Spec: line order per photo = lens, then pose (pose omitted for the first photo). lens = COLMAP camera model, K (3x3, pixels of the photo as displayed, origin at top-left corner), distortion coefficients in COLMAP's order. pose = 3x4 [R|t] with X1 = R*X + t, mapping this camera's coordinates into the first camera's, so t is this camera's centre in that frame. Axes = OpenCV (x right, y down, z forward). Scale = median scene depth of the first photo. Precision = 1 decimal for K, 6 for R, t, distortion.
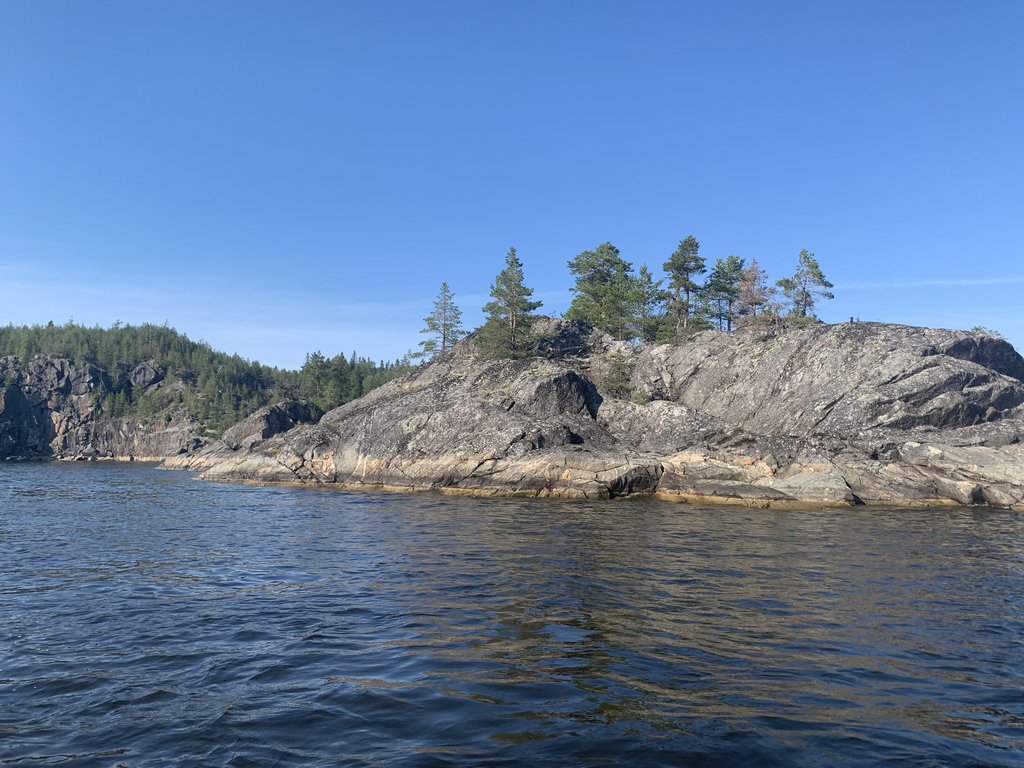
lens RADIAL K [[776.0, 0, 513.4], [0, 776.0, 385.8], [0, 0, 1]] dist [0.042161, -0.003183]
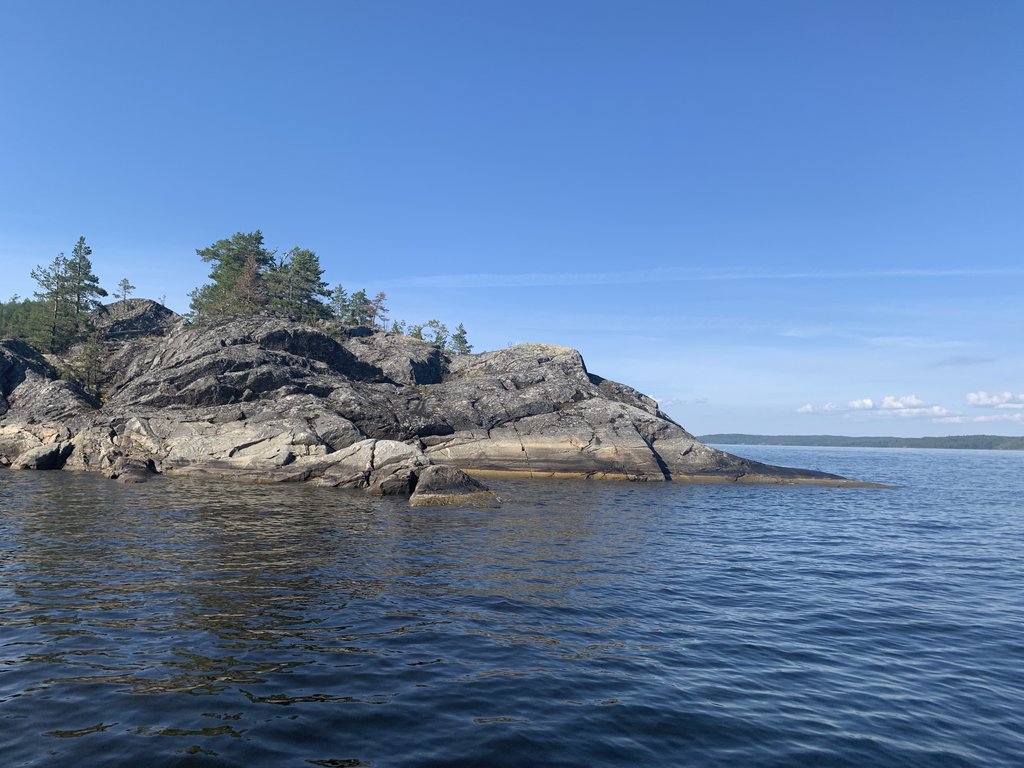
lens RADIAL K [[776.0, 0, 510.8], [0, 776.0, 385.3], [0, 0, 1]] dist [0.042161, -0.003183]
pose [[0.999738, 0.015041, 0.017253, 0.980500], [-0.015447, 0.999601, 0.023653, -0.012322], [-0.016890, -0.023914, 0.999571, -0.168513]]
